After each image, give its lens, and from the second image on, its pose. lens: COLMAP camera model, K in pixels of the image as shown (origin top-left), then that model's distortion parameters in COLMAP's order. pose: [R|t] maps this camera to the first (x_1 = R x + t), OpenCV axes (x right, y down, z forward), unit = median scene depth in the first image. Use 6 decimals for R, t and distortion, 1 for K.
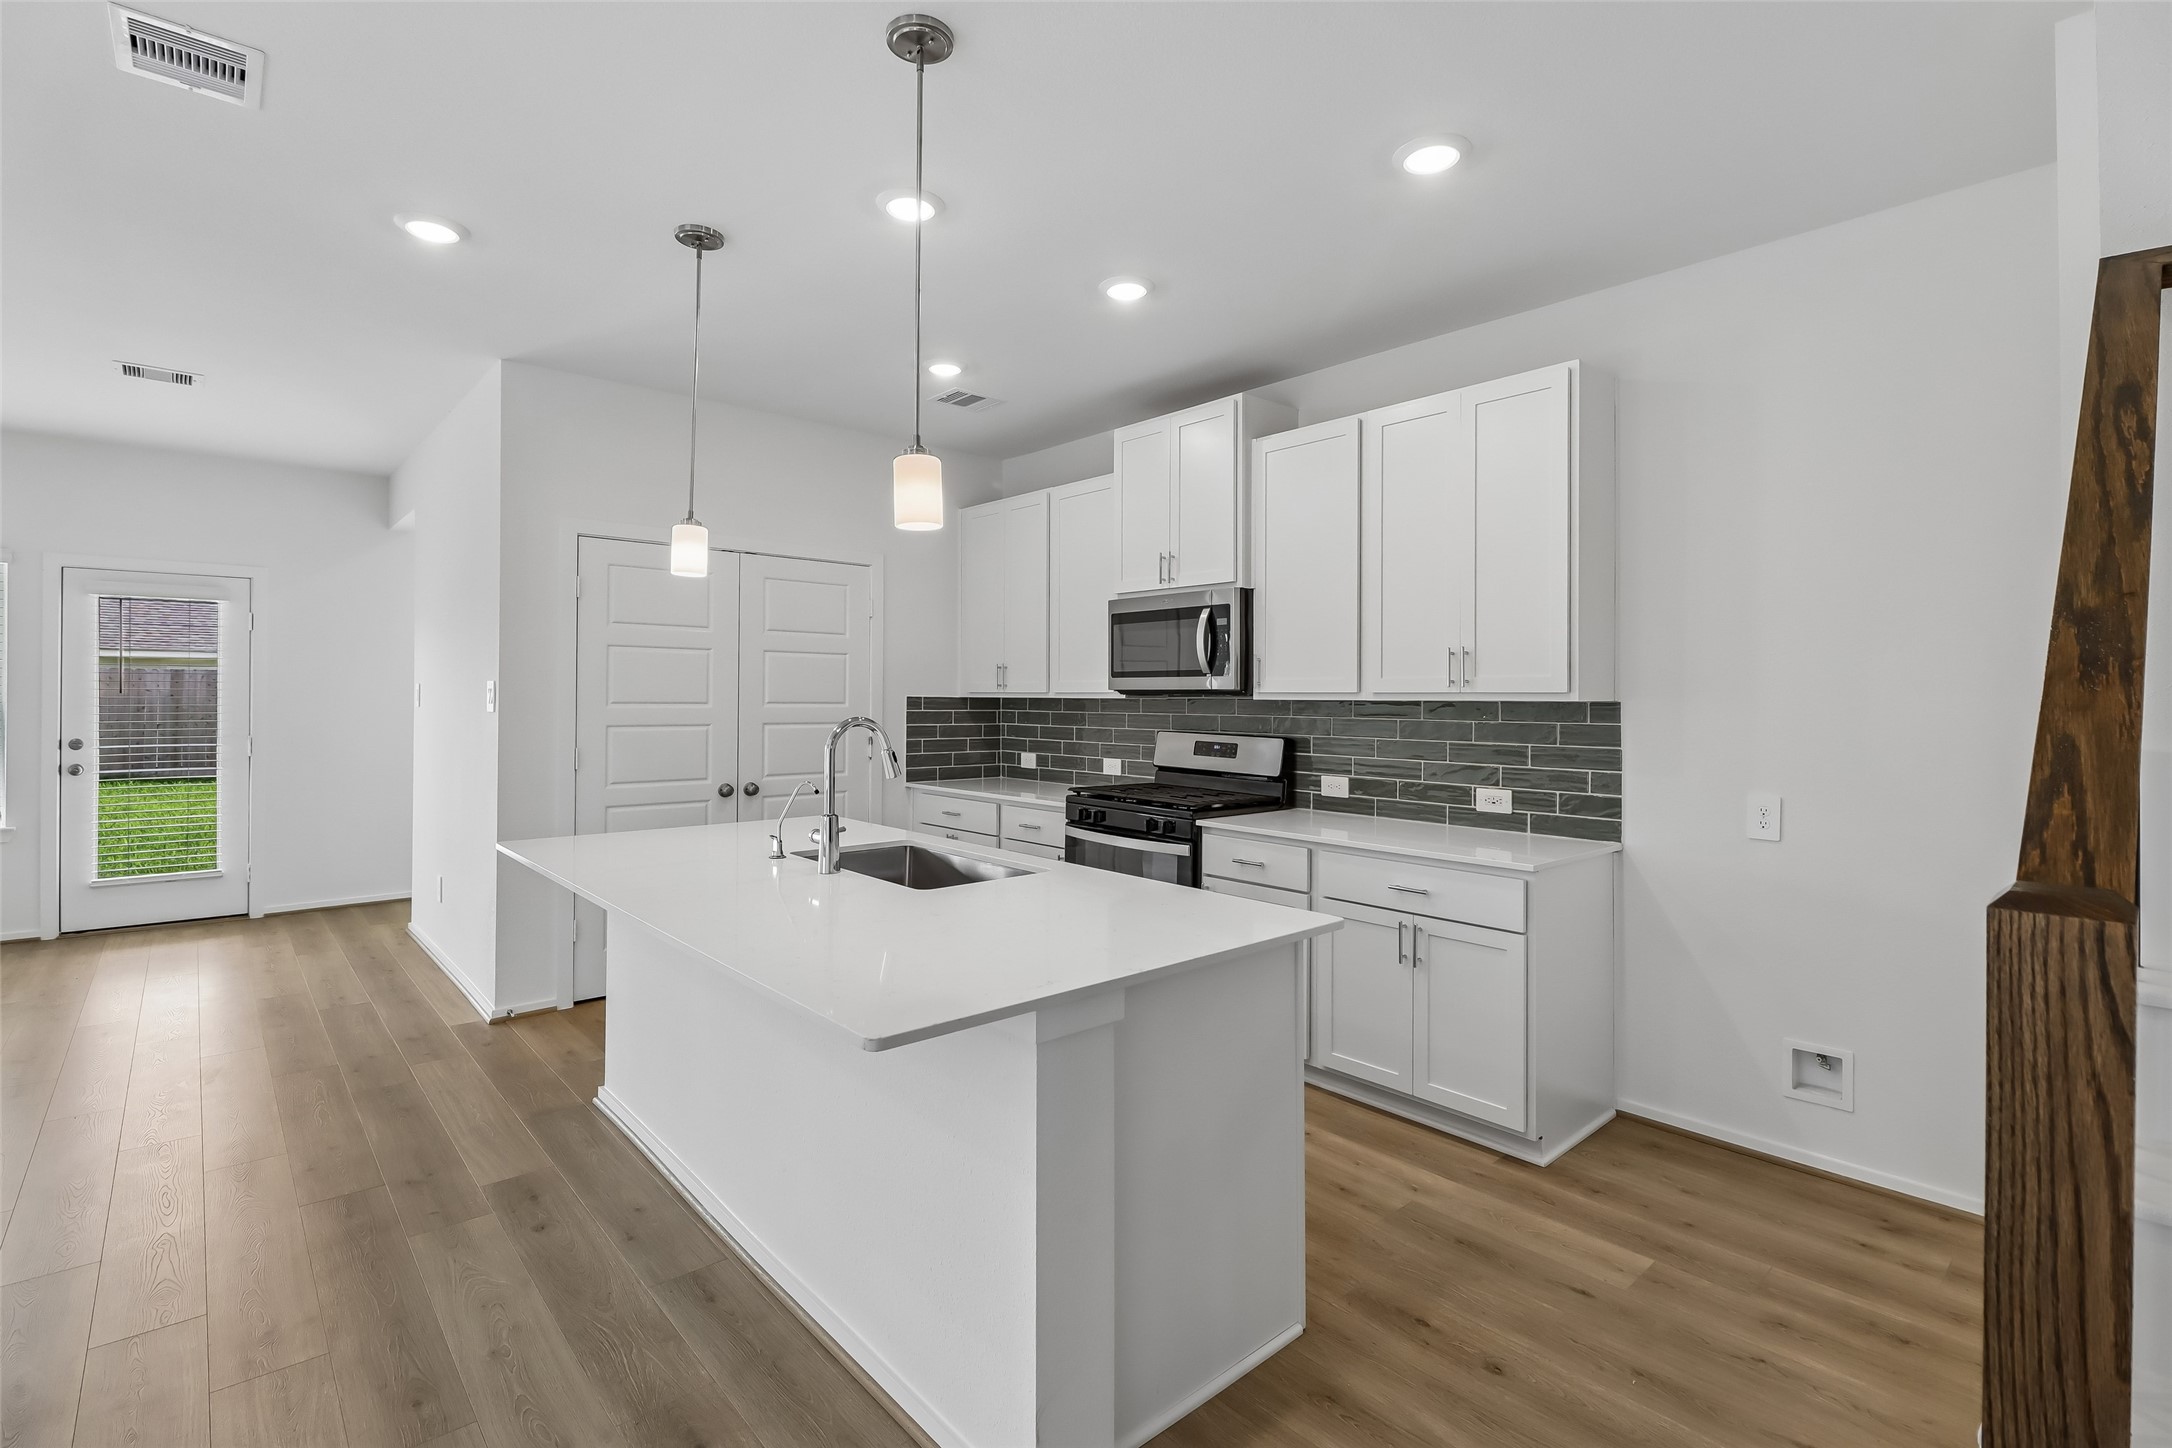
lens RADIAL K [[1005.6, 0, 1087.8], [0, 1005.6, 690.9], [0, 0, 1]] dist [0.012597, -0.015958]
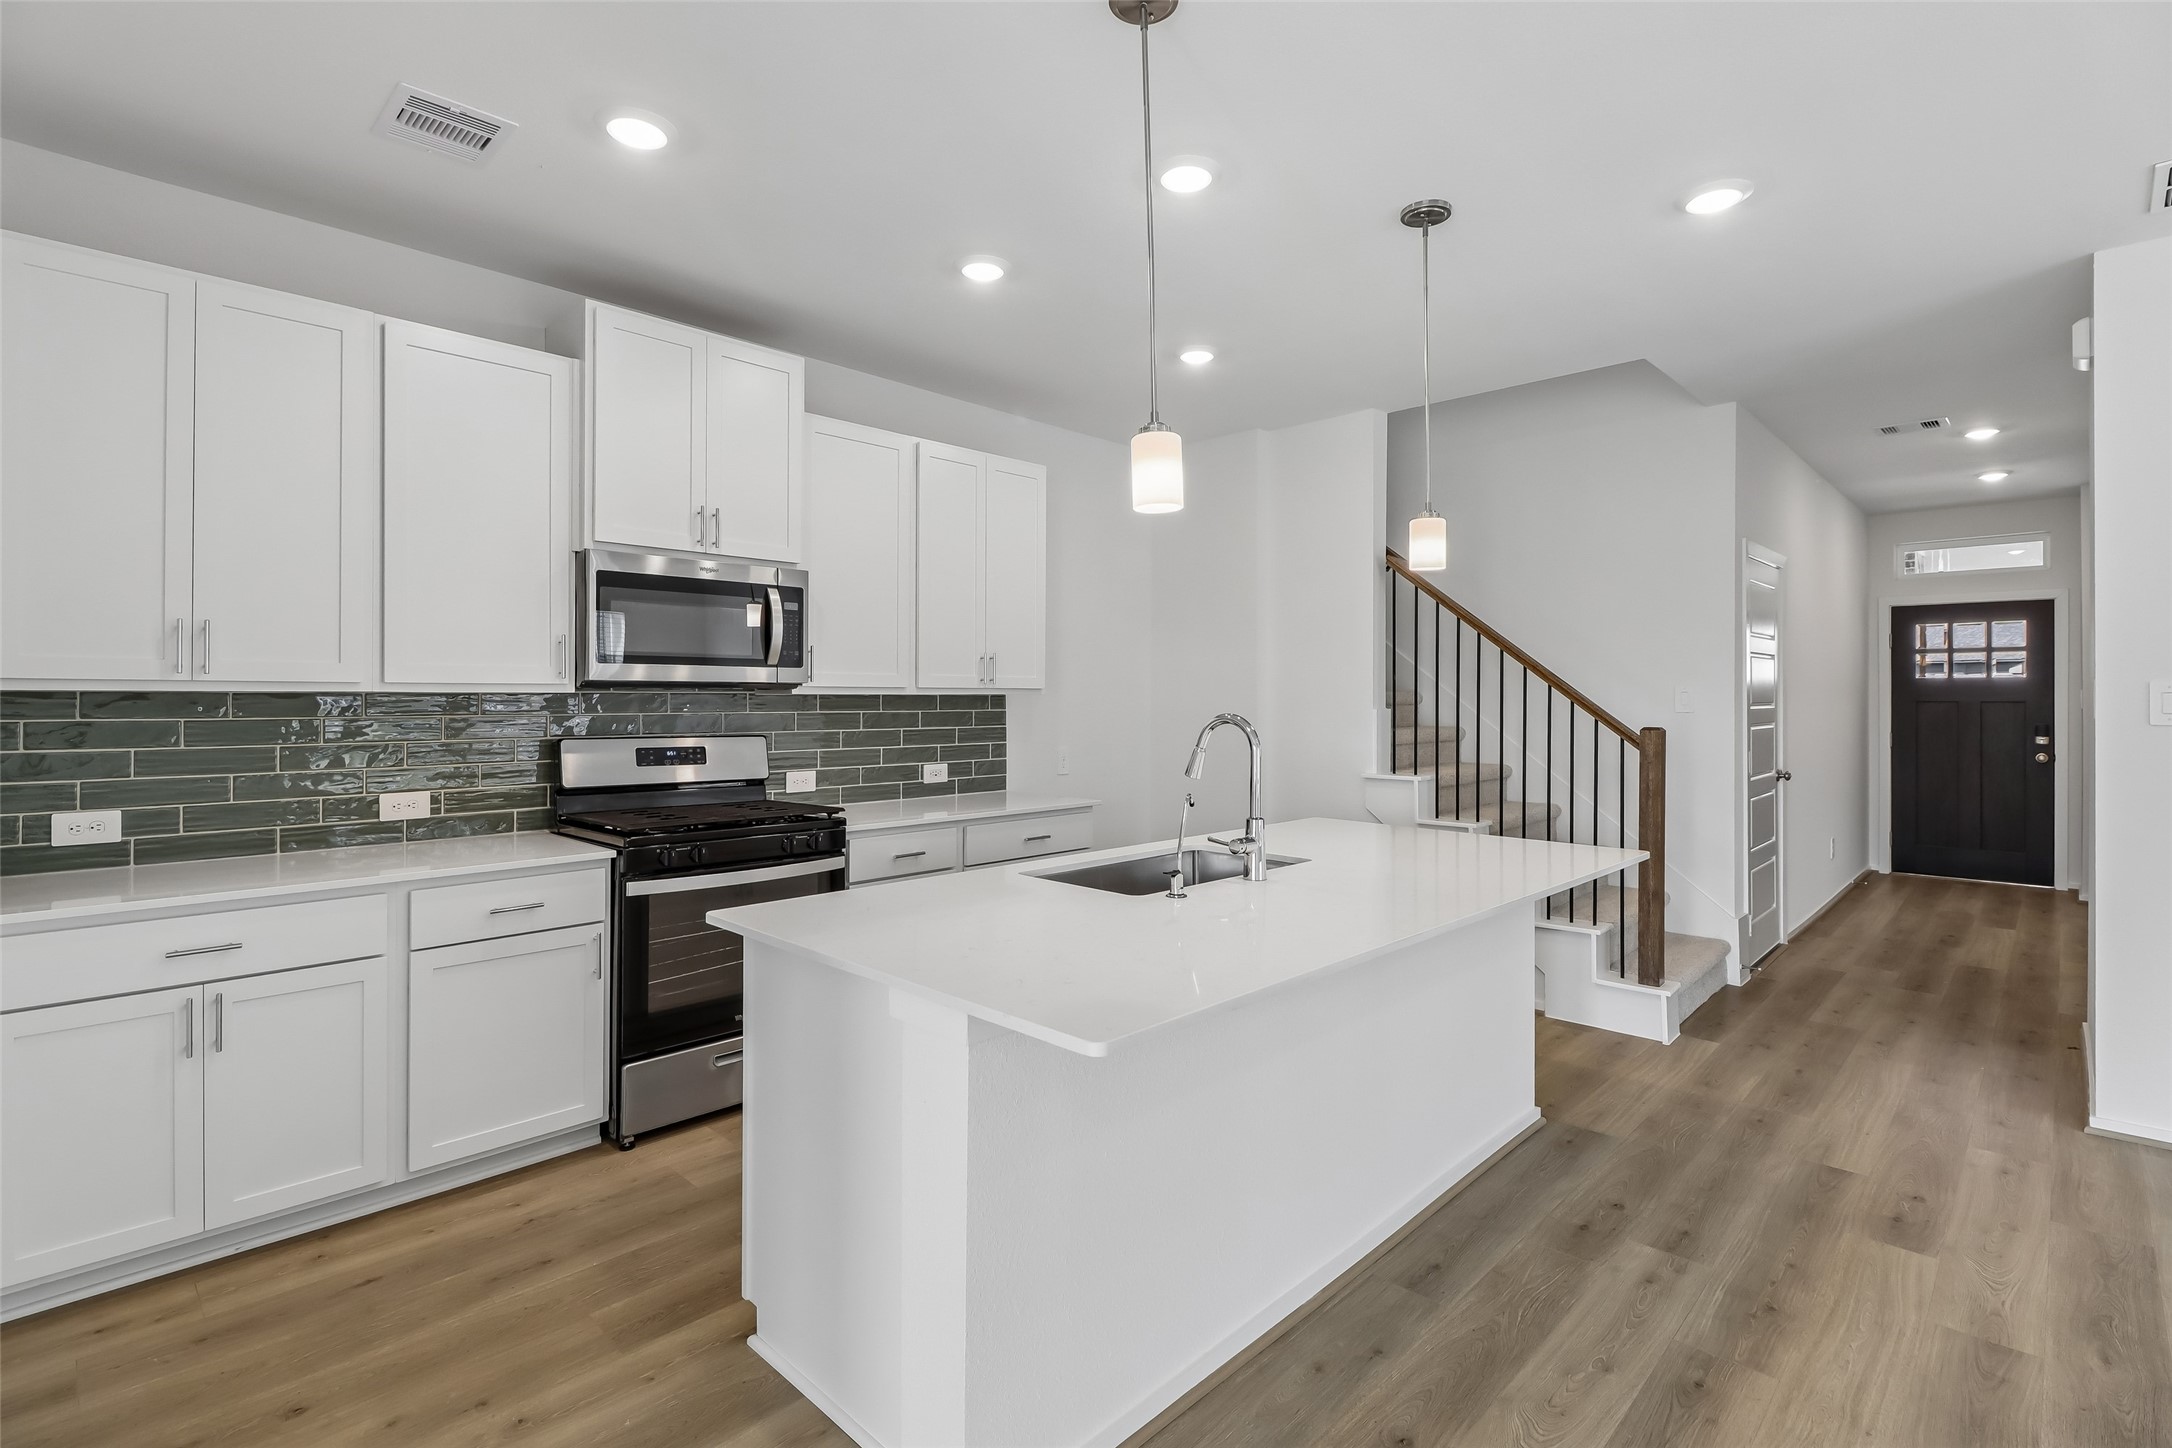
lens RADIAL K [[1005.6, 0, 1087.8], [0, 1005.6, 690.9], [0, 0, 1]] dist [0.012597, -0.015958]
pose [[-0.075597, -0.002253, 0.997136, -0.882091], [-0.010724, 0.999941, 0.001446, 0.001441], [-0.997081, -0.010584, -0.075616, 0.915250]]
